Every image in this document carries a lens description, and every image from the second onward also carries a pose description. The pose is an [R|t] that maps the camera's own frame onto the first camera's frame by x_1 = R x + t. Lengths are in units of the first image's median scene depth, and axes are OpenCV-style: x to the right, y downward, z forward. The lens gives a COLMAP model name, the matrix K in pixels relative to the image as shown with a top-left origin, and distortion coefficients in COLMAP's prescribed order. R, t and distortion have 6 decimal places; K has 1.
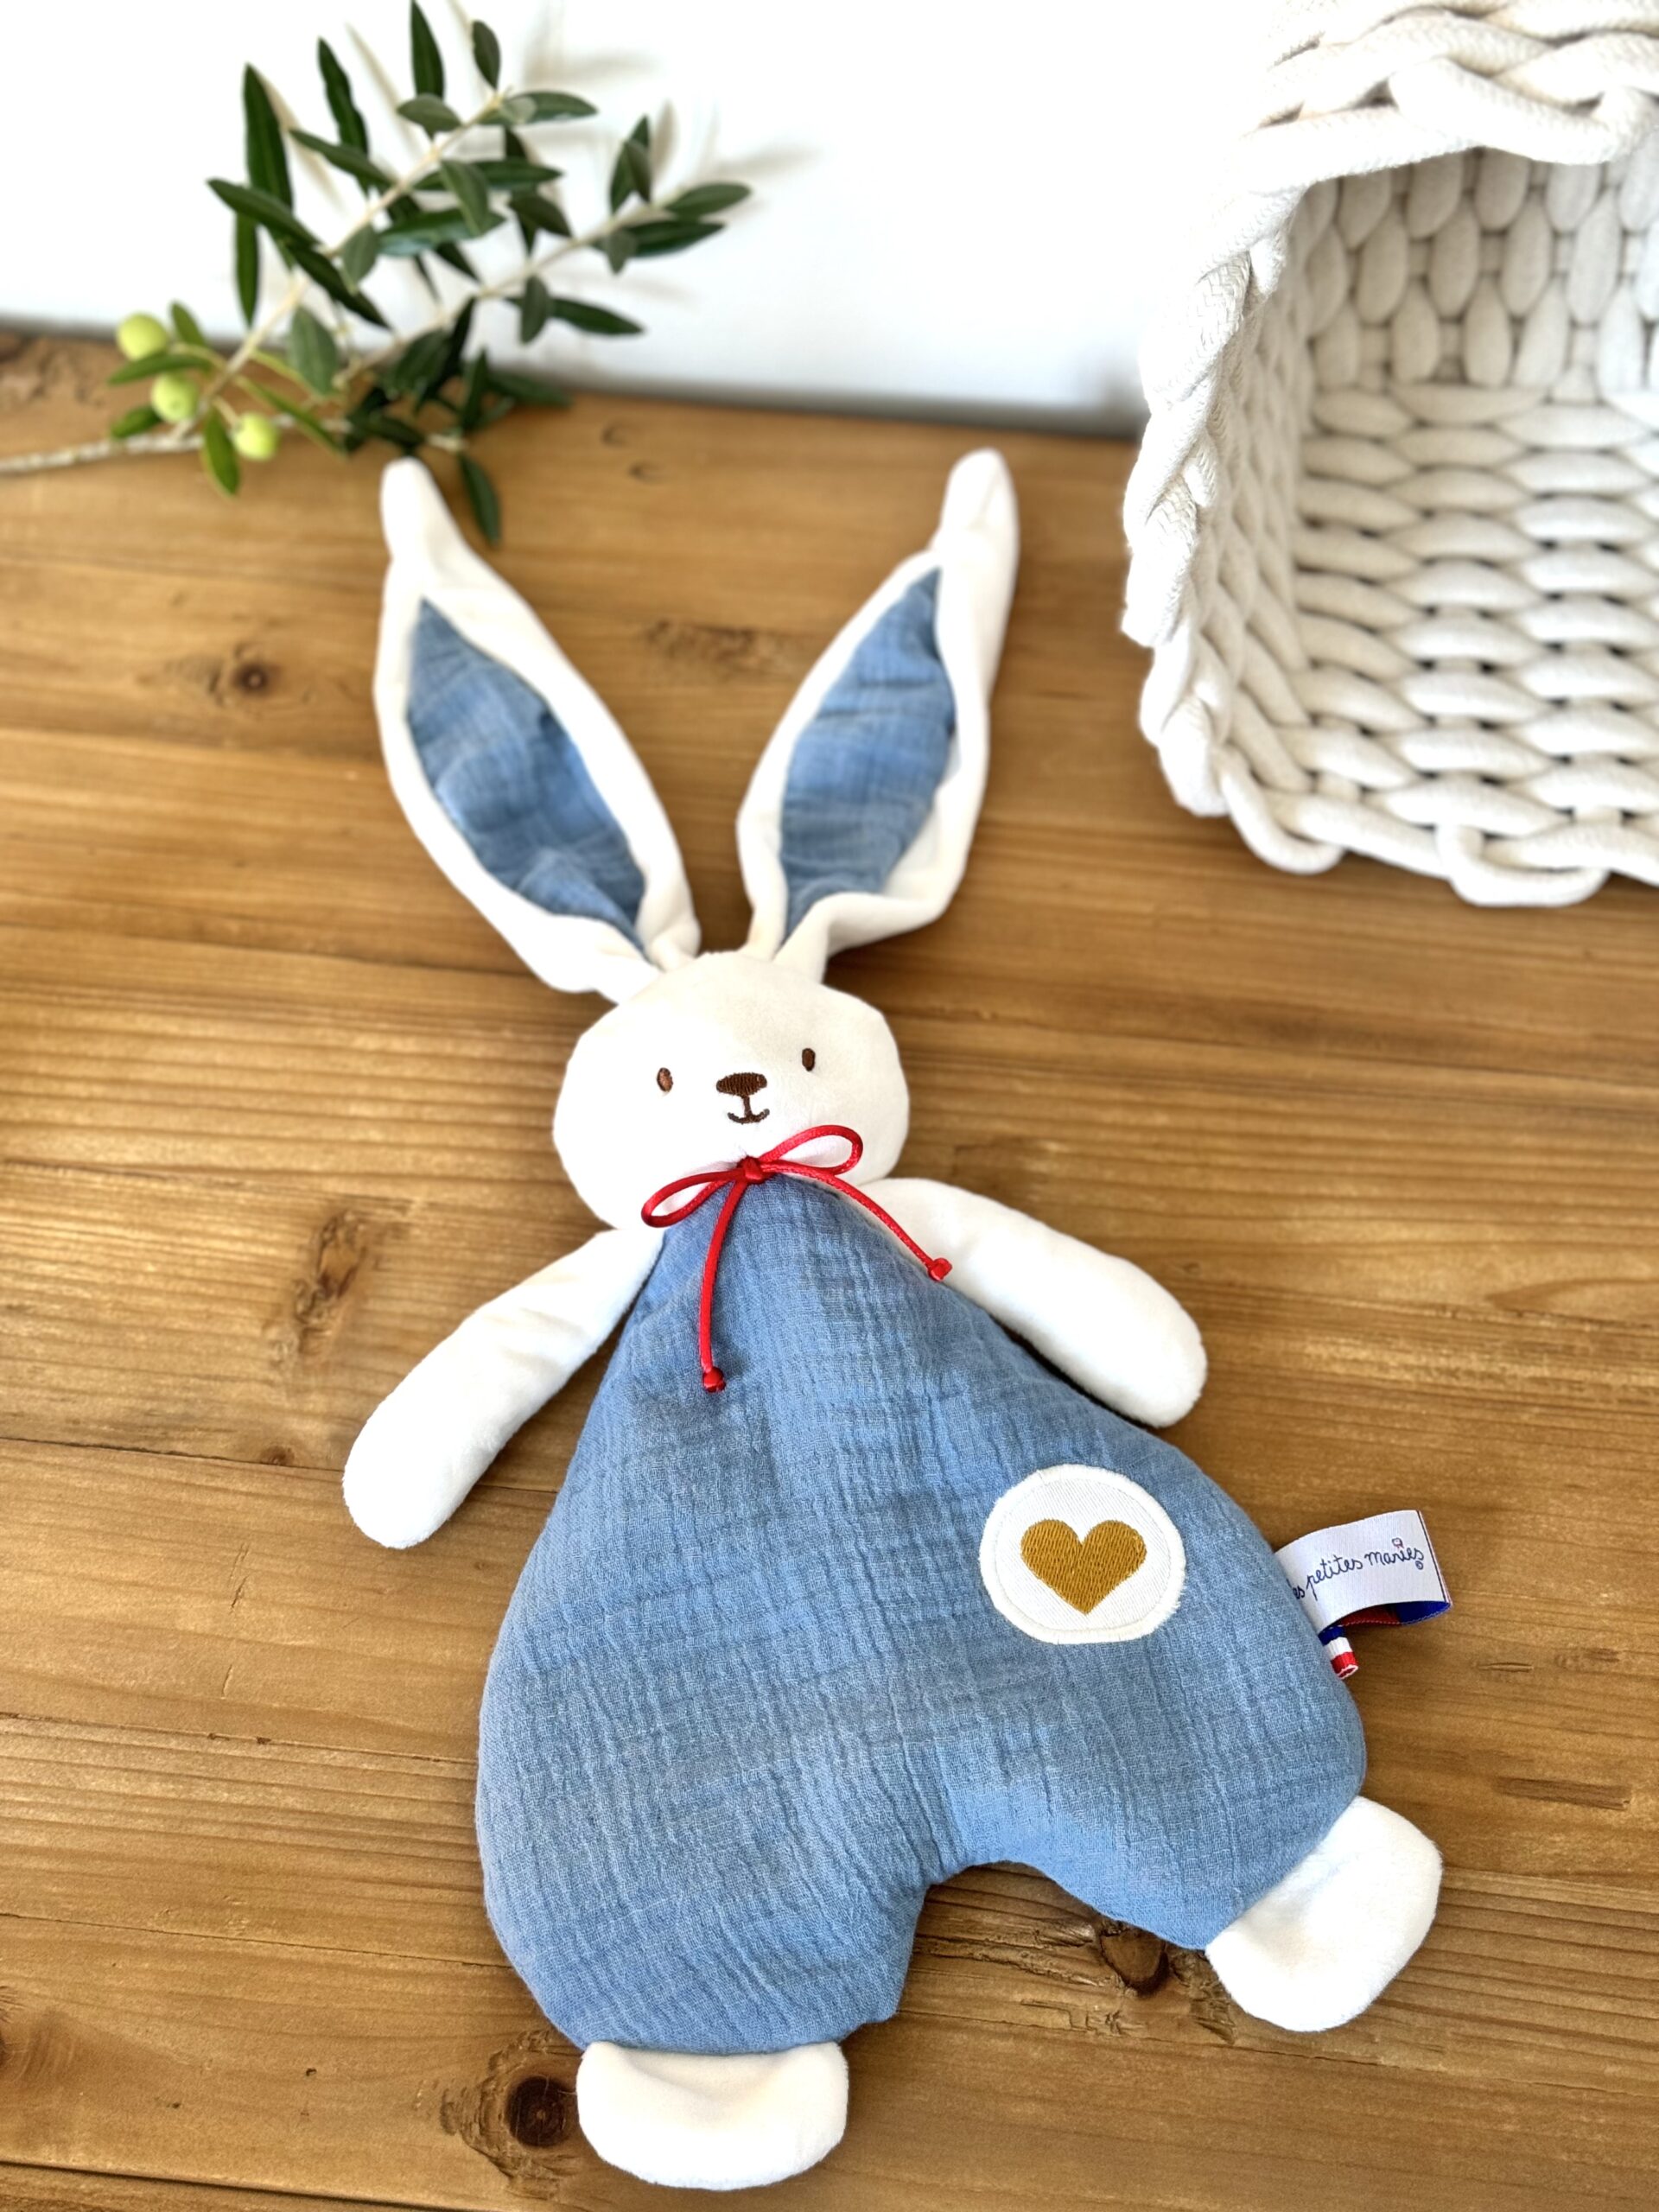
lens RADIAL K [[3157.0, 0, 849.7], [0, 3157.0, 1112.6], [0, 0, 1]] dist [0.175879, -0.387711]
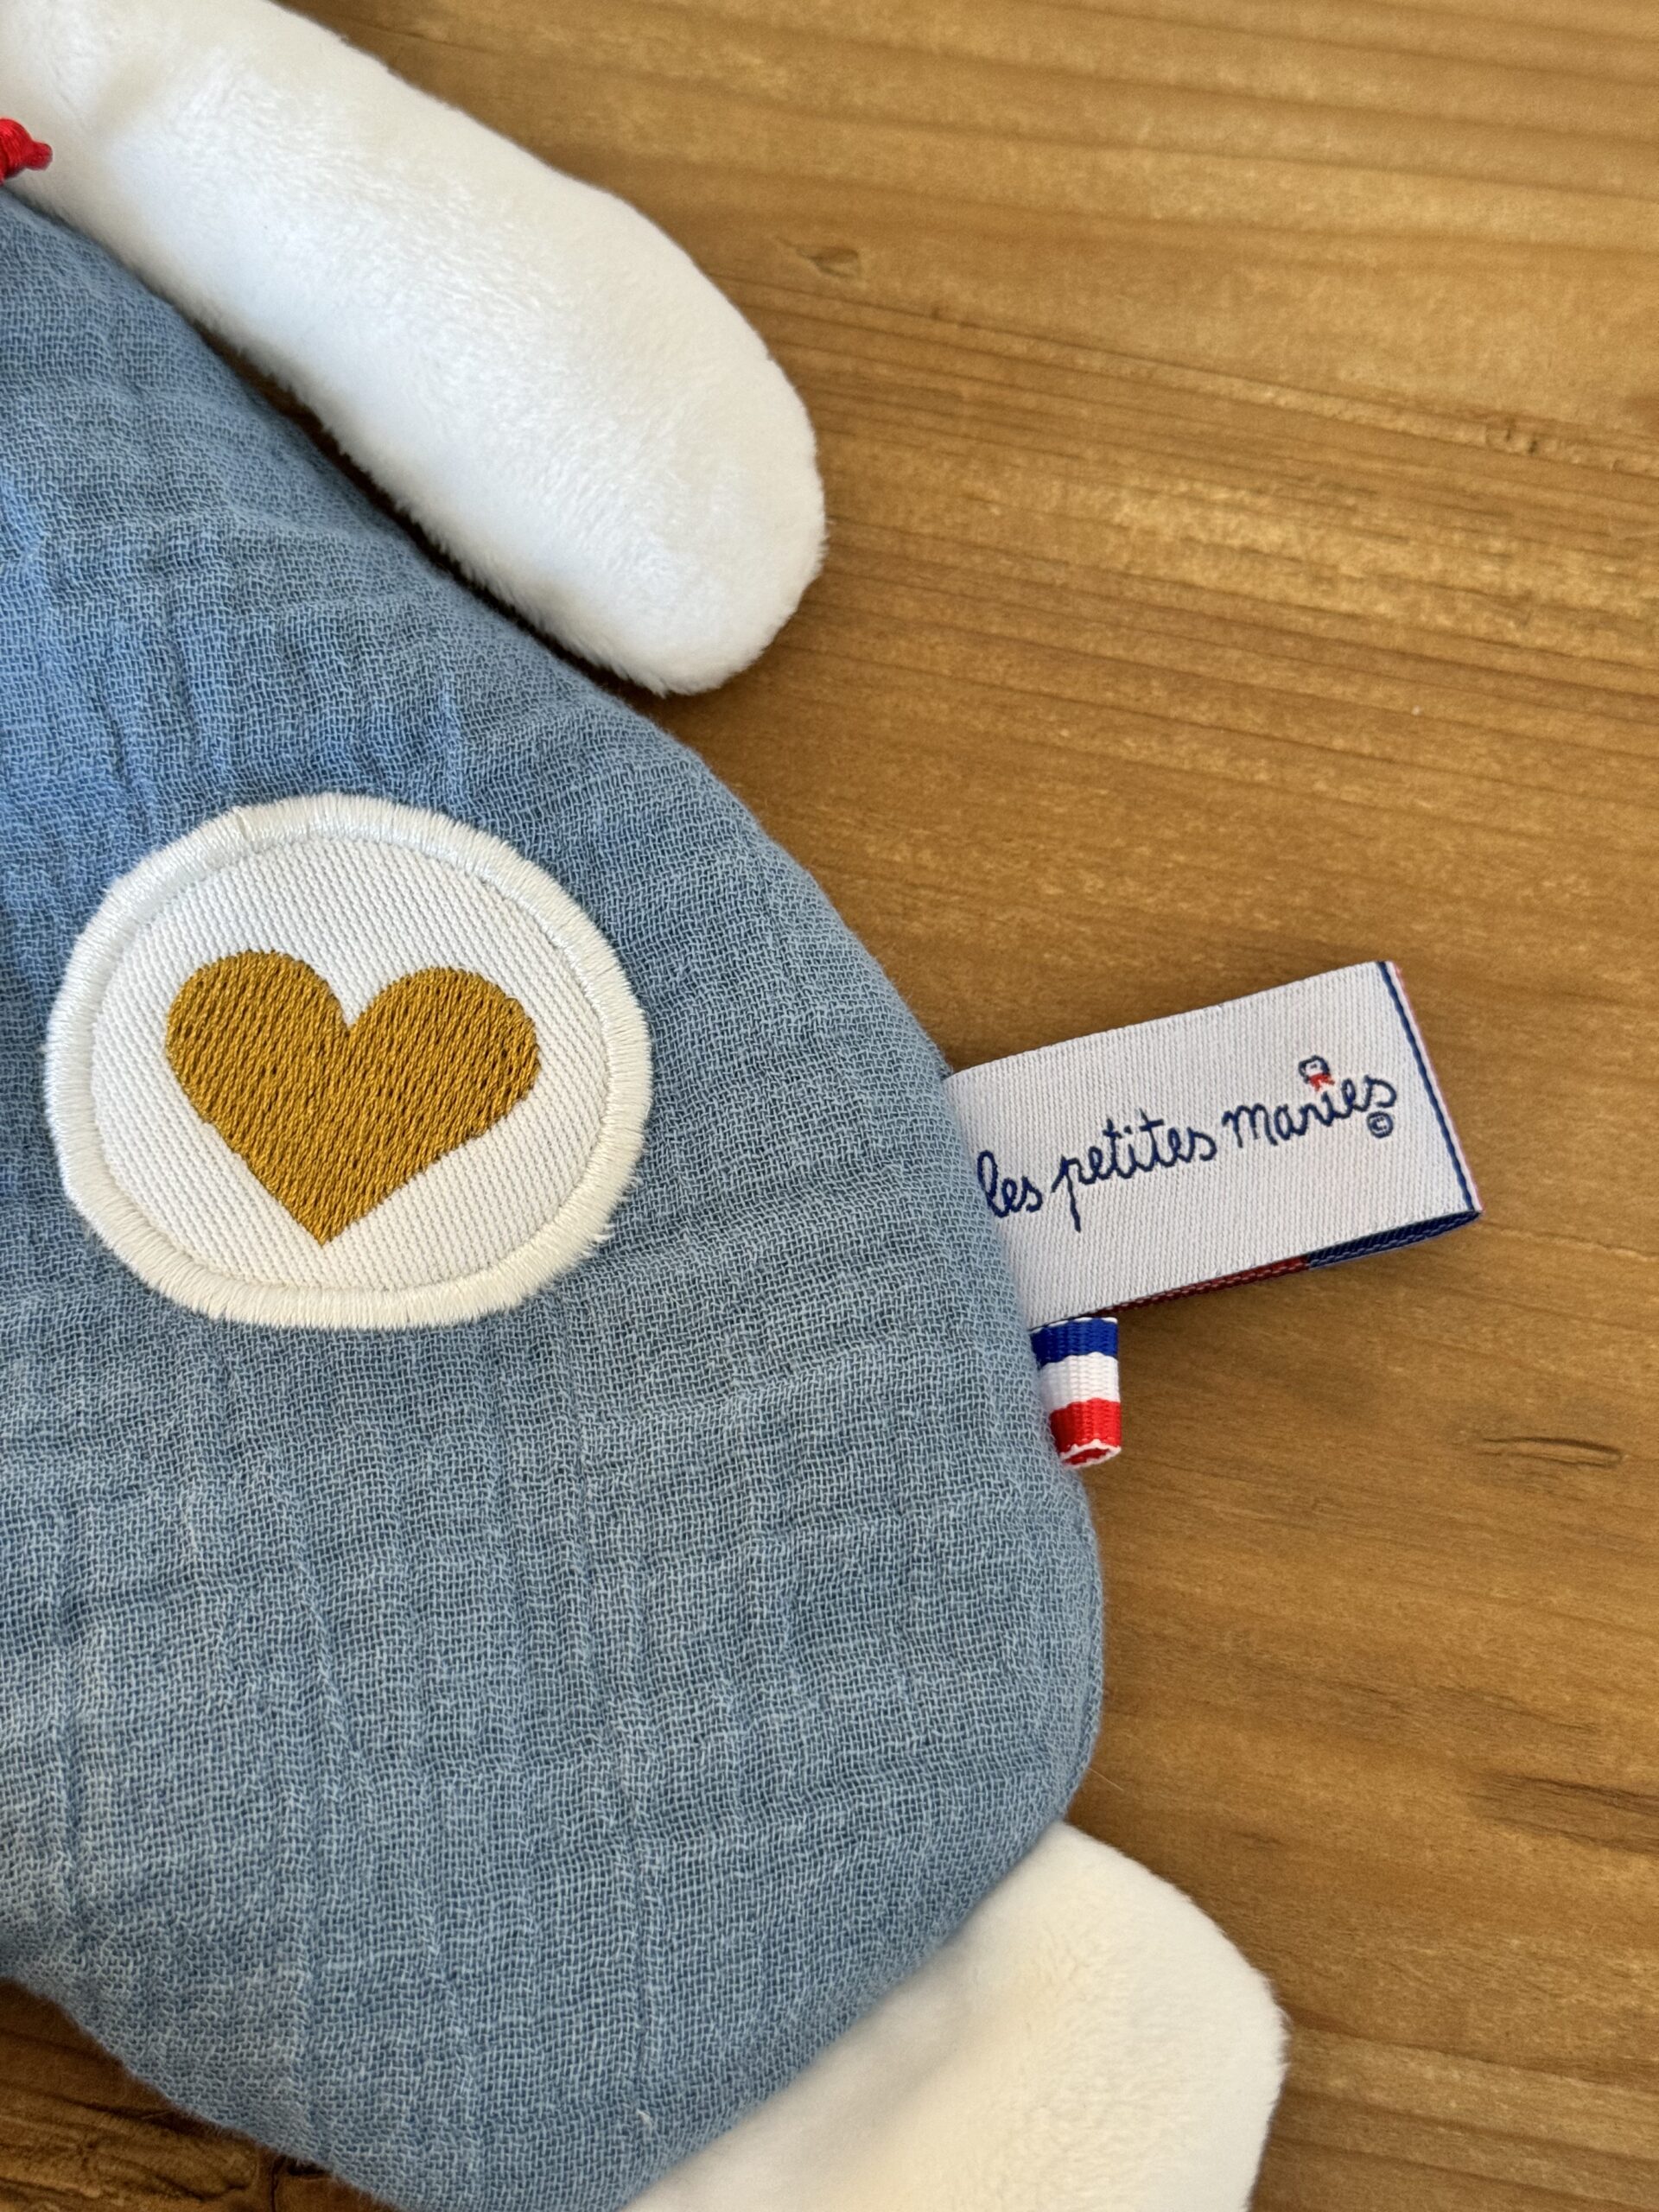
lens RADIAL K [[3106.6, 0, 829.5], [0, 3106.6, 1106.0], [0, 0, 1]] dist [0.169452, -0.359967]
pose [[0.996716, 0.080808, 0.005249, 0.113798], [-0.079551, 0.964964, 0.250034, 0.053067], [0.015140, -0.249630, 0.968223, 0.631360]]
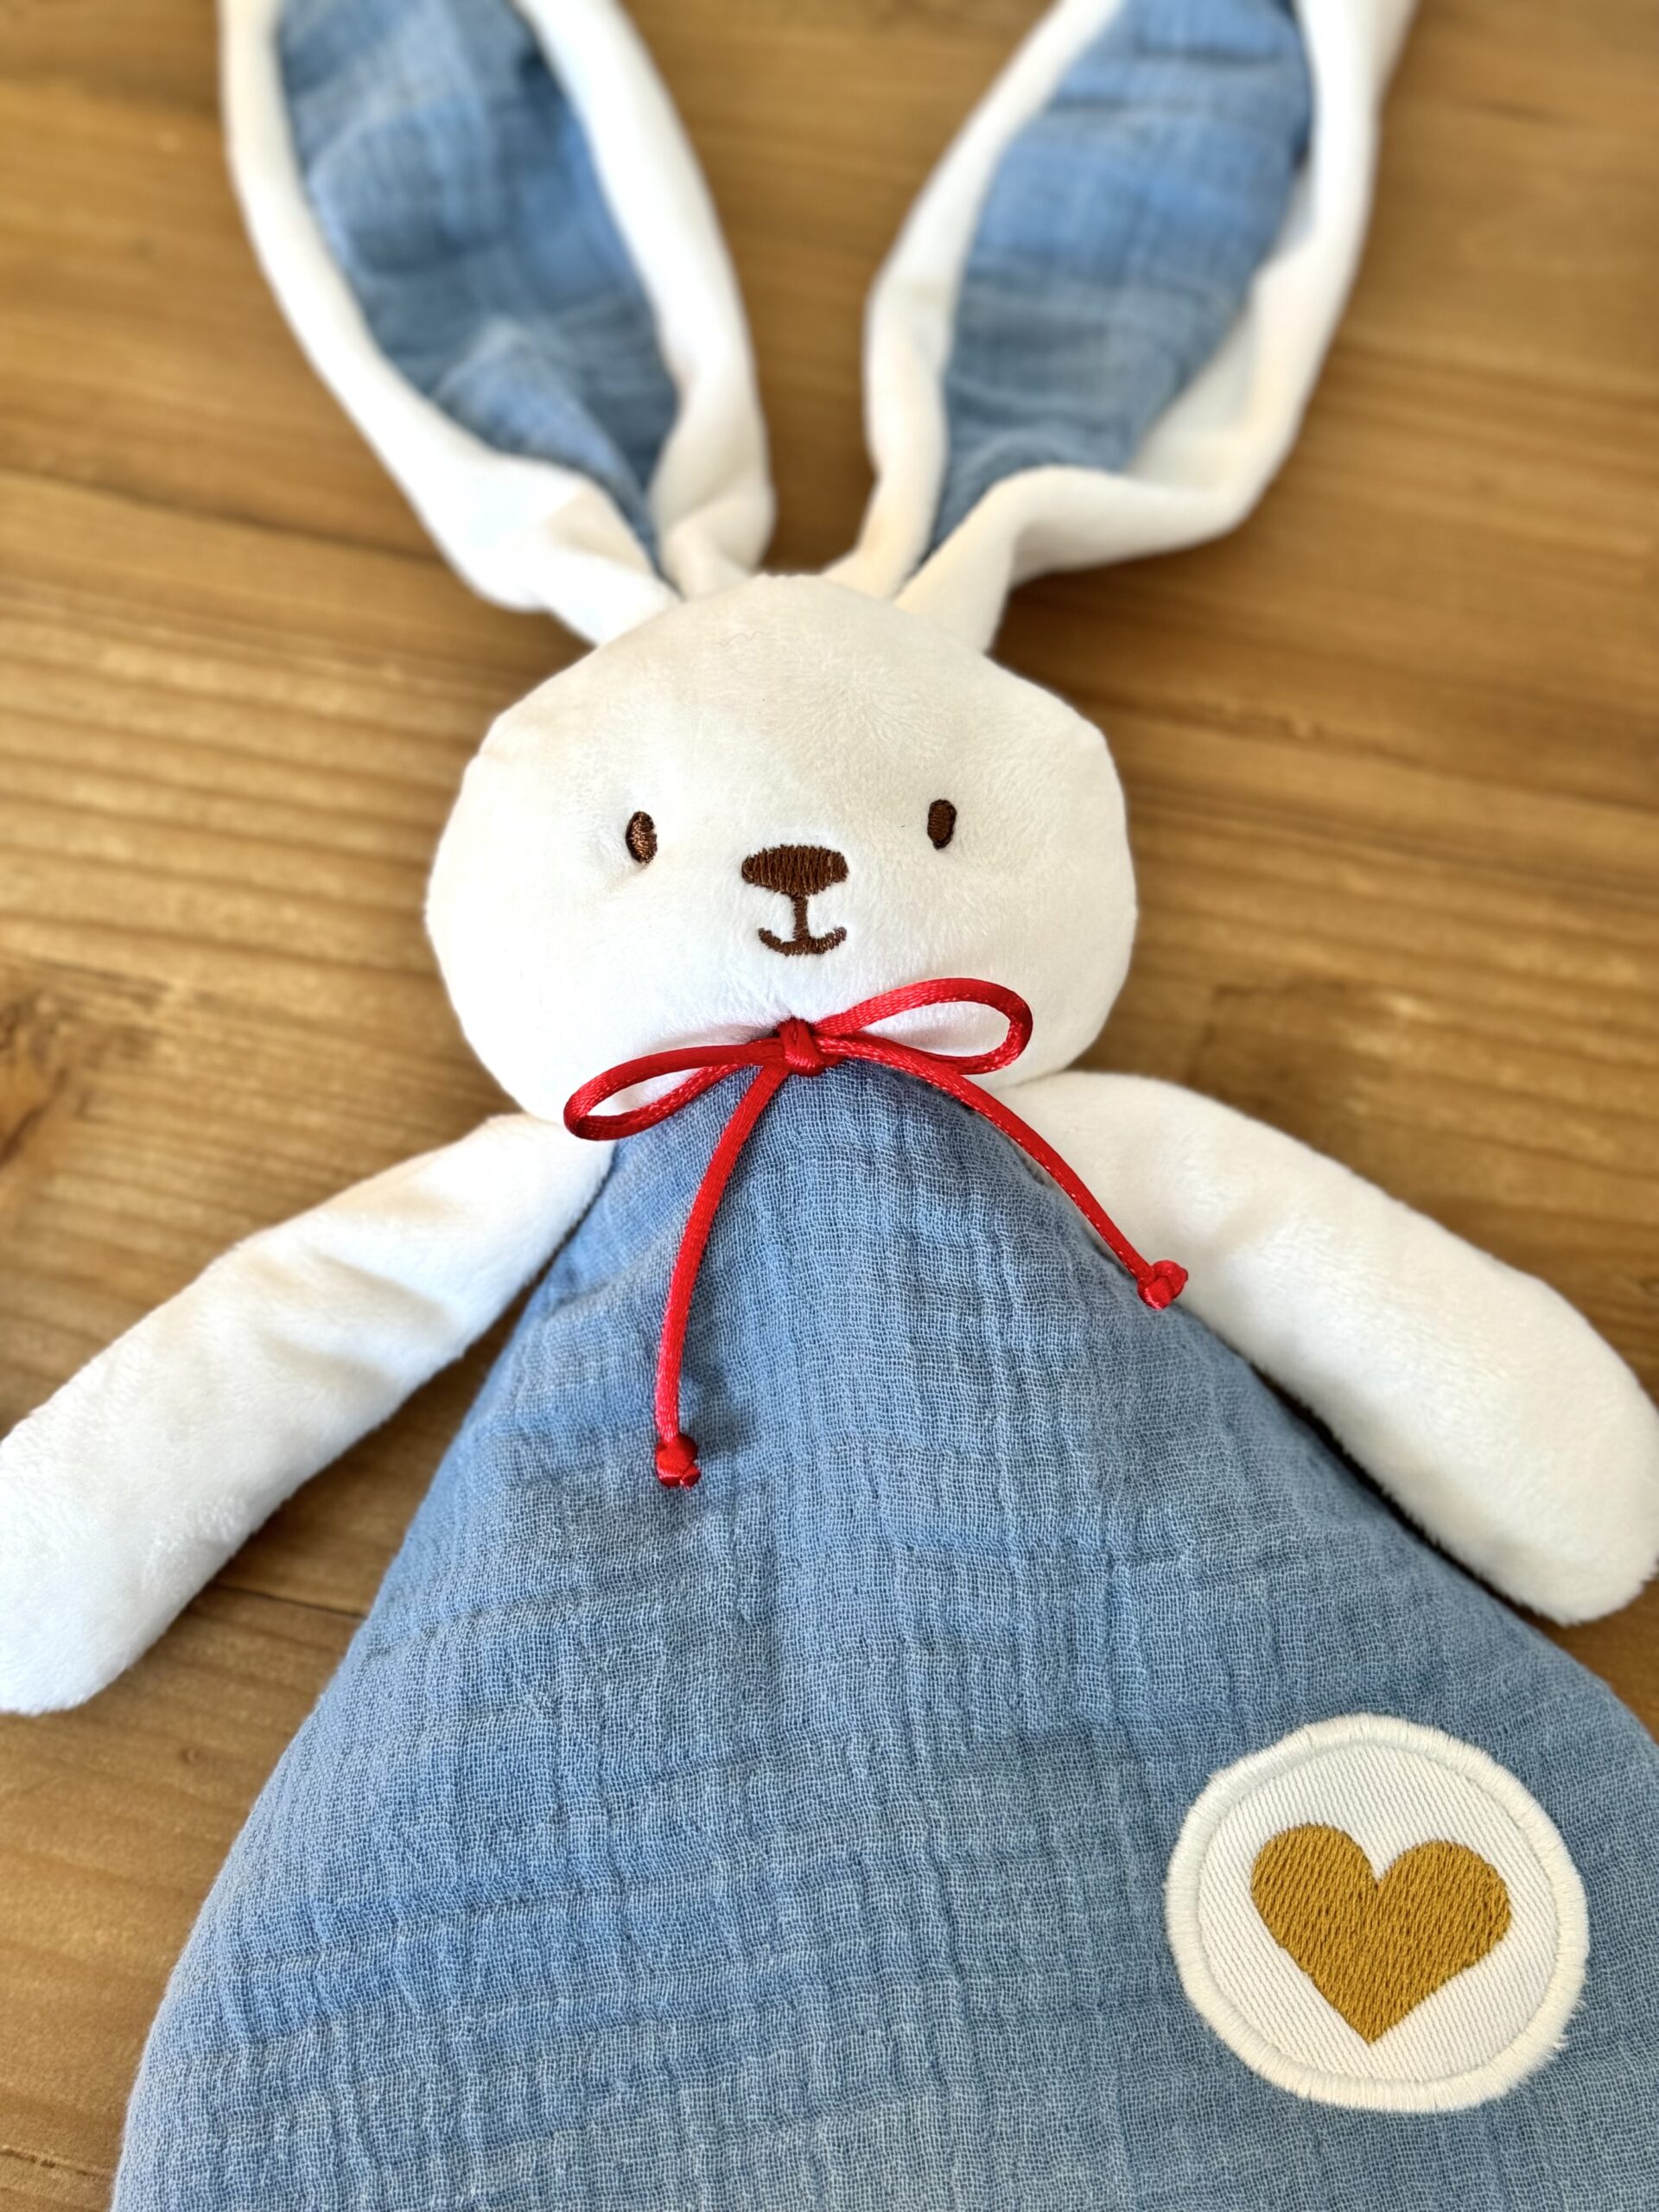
lens RADIAL K [[3106.6, 0, 829.5], [0, 3106.6, 1106.0], [0, 0, 1]] dist [0.169452, -0.359967]
pose [[0.992359, 0.110457, -0.054974, 0.000913], [-0.100249, 0.981584, 0.162616, -0.048128], [0.071924, -0.155862, 0.985157, 0.500391]]
